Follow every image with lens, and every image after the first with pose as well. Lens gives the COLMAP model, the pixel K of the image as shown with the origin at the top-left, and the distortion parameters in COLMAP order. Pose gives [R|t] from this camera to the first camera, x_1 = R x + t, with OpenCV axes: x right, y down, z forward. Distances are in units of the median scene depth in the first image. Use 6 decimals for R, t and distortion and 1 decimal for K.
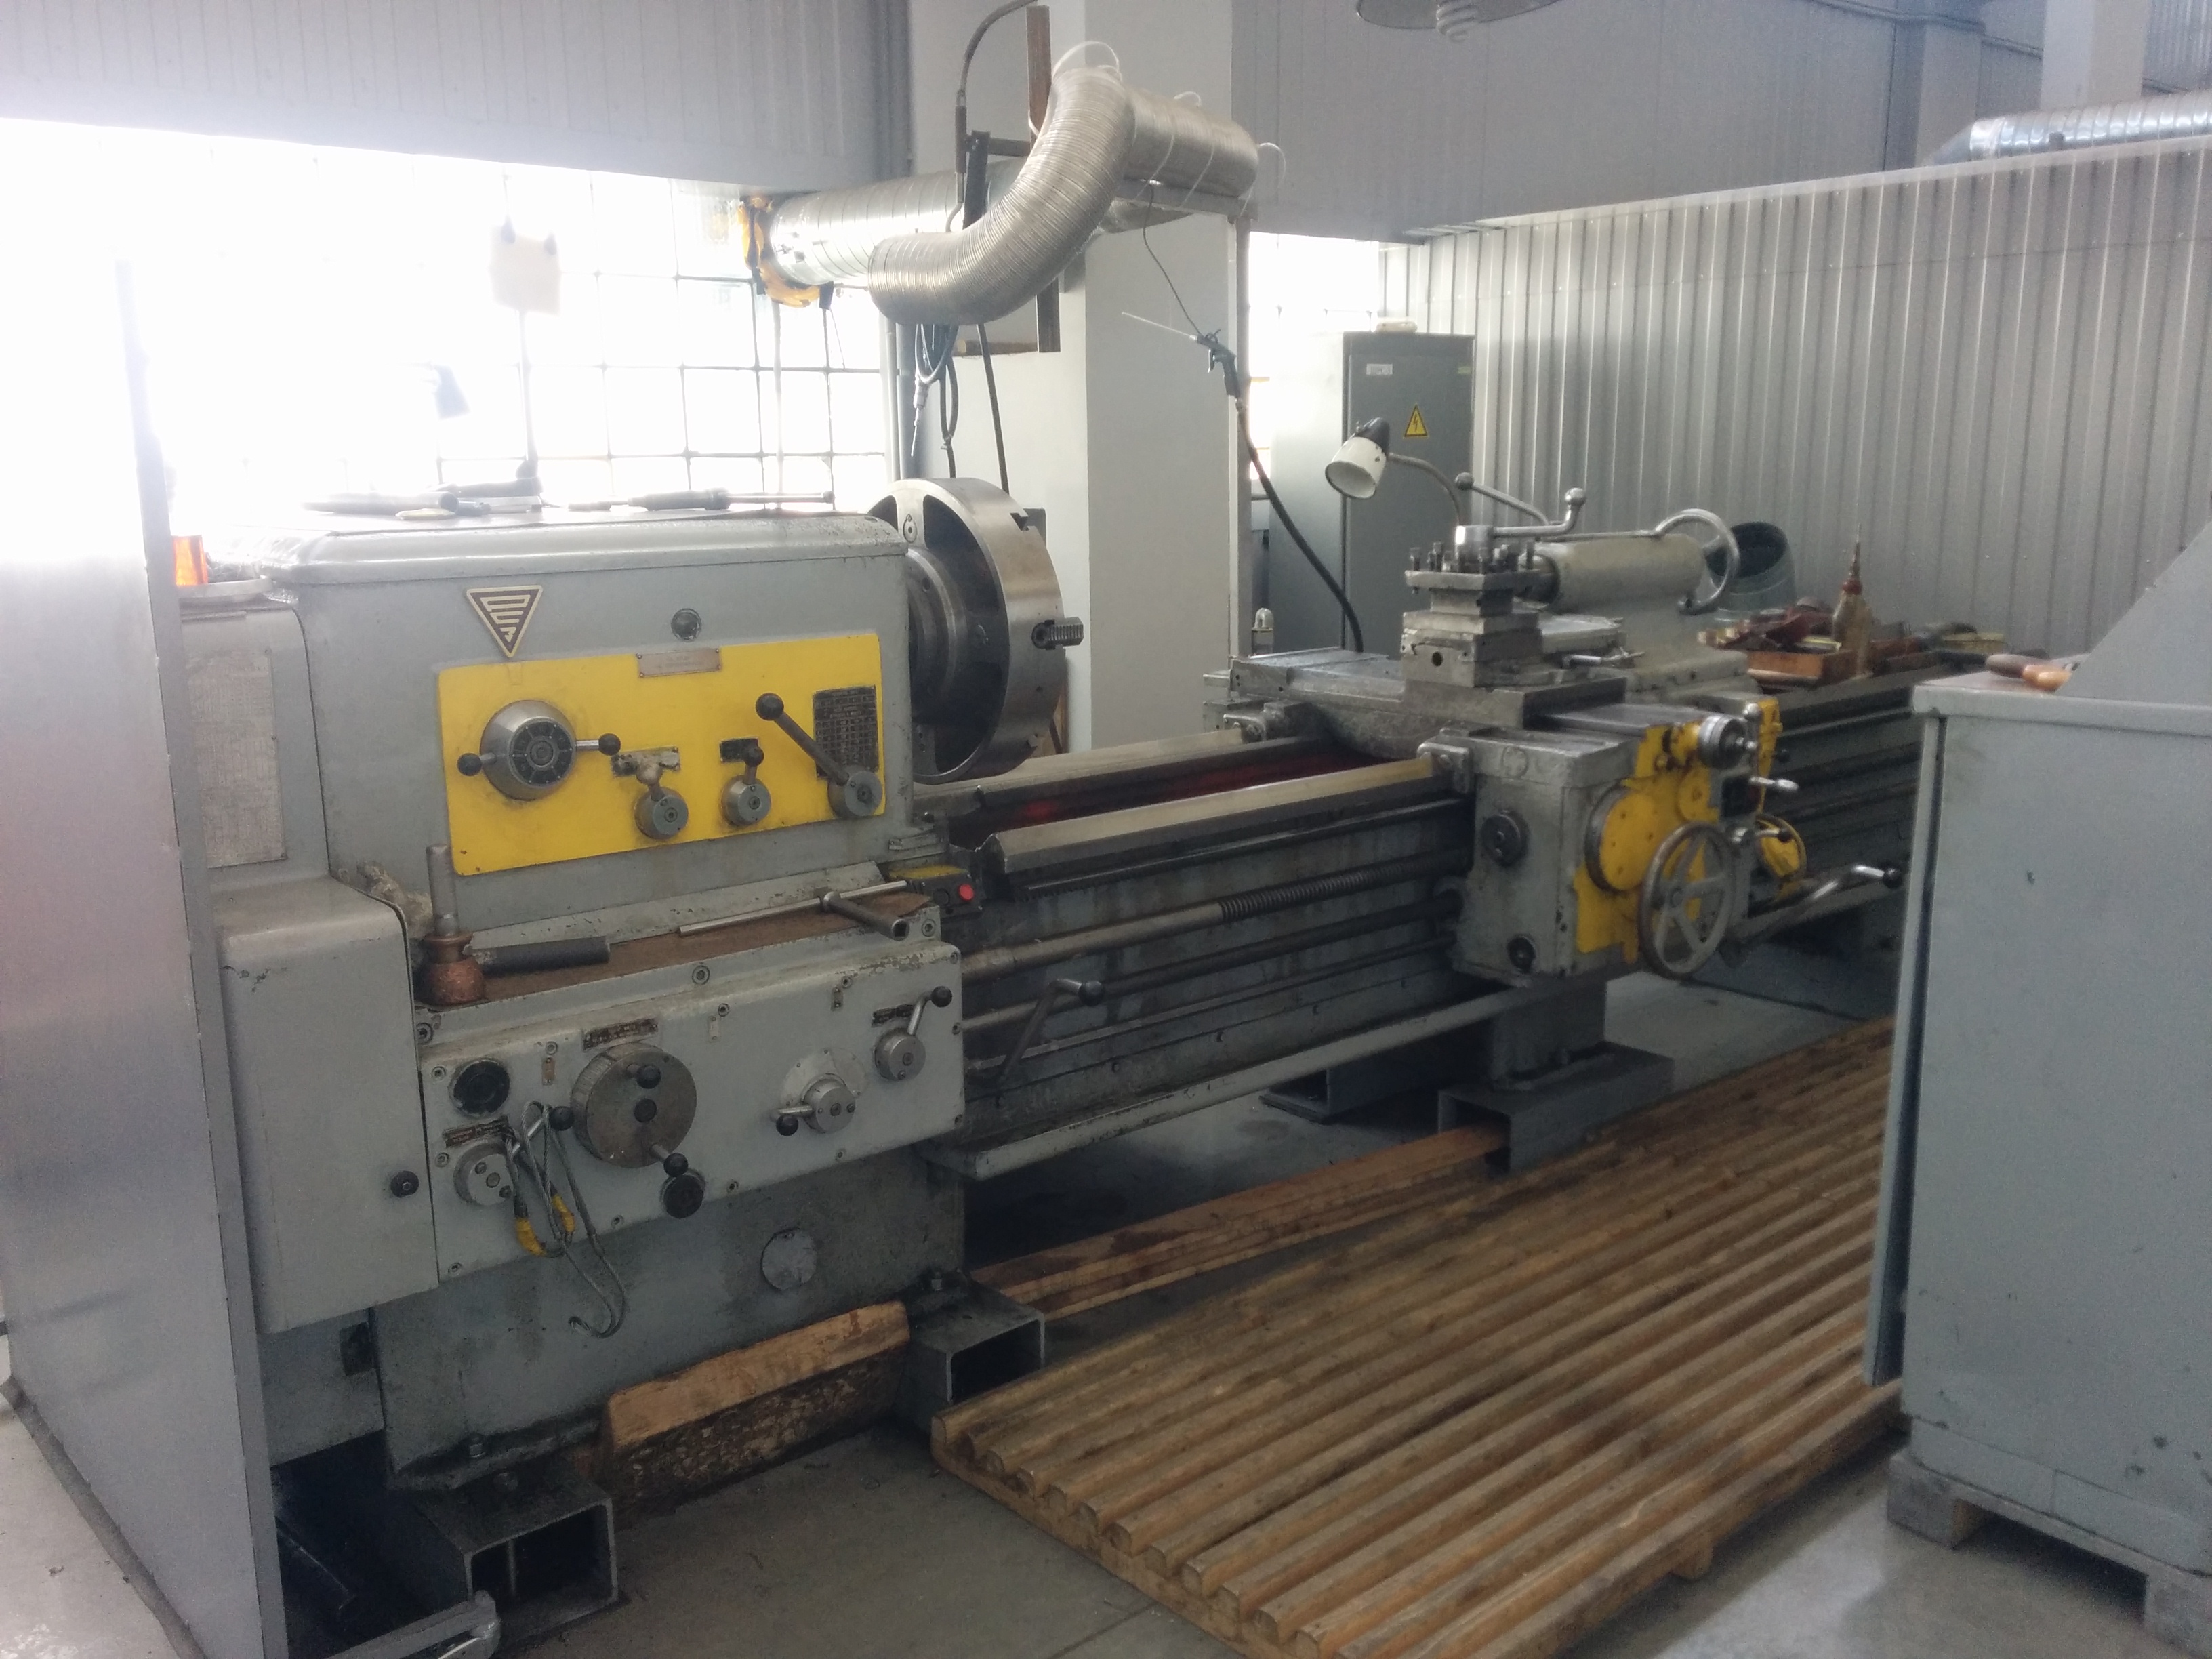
lens RADIAL K [[1941.0, 0, 1106.0], [0, 1941.0, 829.5], [0, 0, 1]] dist [0.012535, -0.002476]
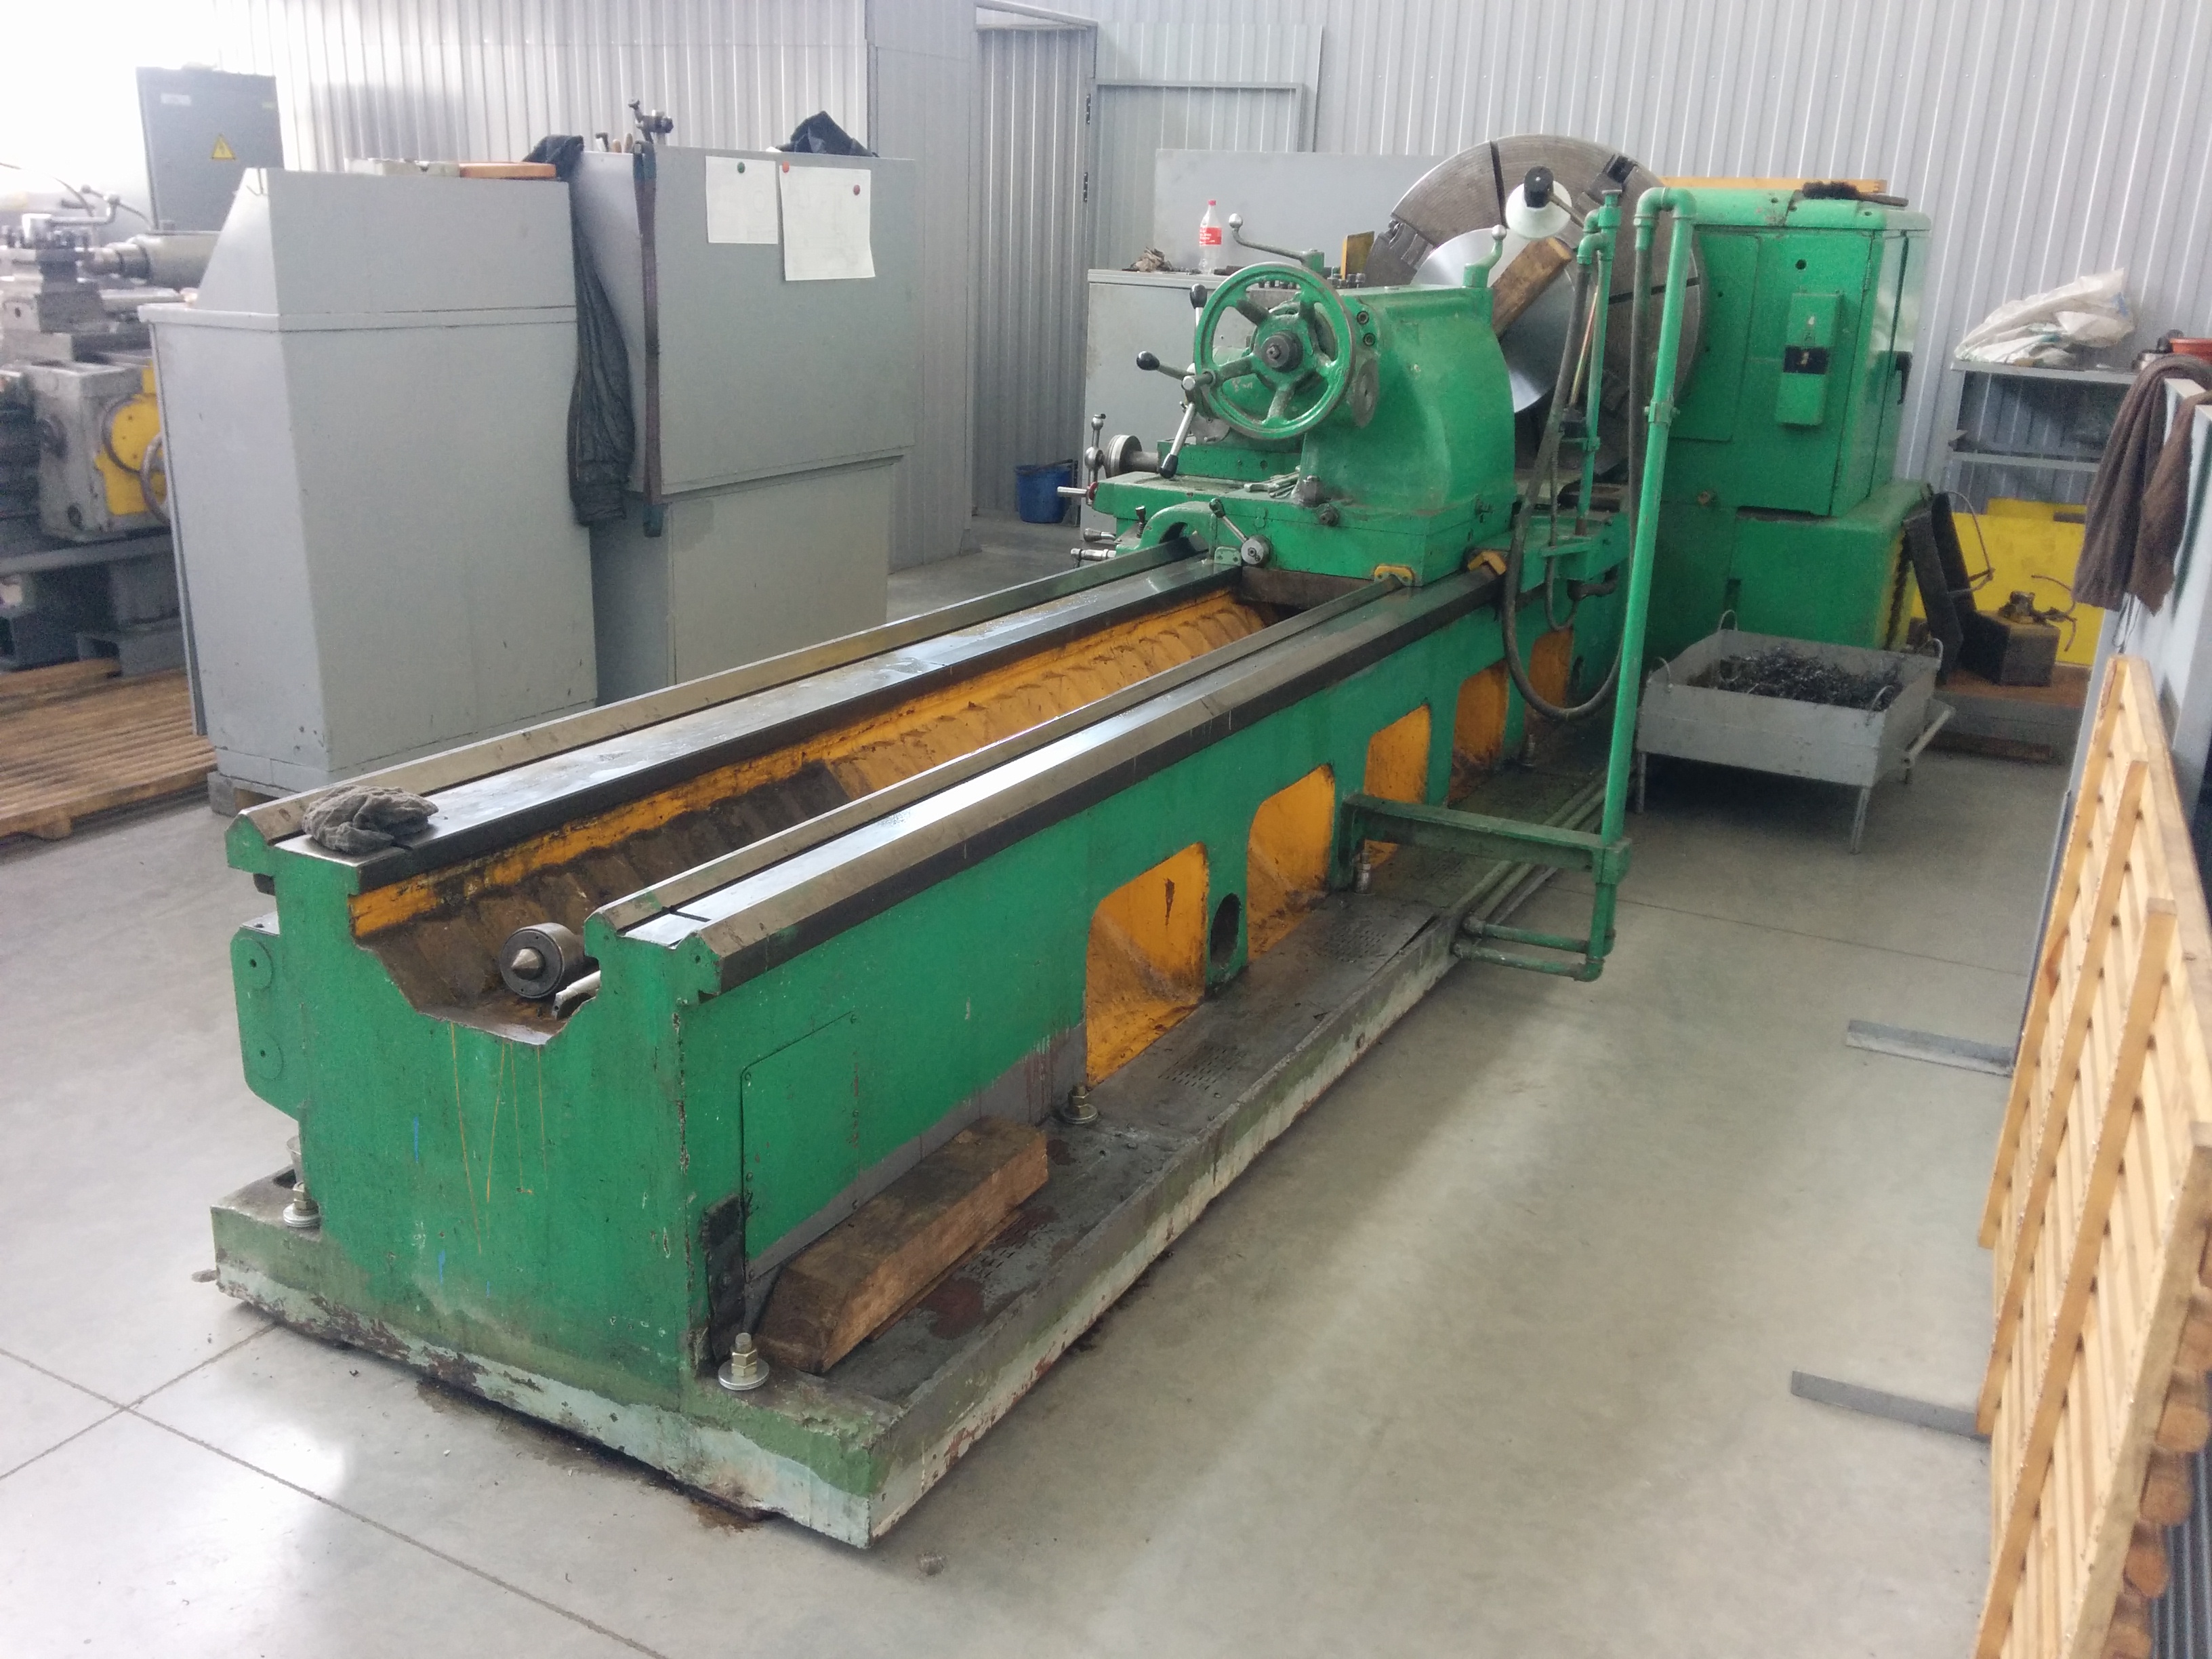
lens RADIAL K [[1941.0, 0, 1106.0], [0, 1941.0, 829.5], [0, 0, 1]] dist [0.012535, -0.002476]
pose [[0.929668, -0.065862, 0.362462, 0.381281], [0.022390, 0.992172, 0.122857, 0.132222], [-0.367716, -0.106101, 0.923865, -0.651935]]
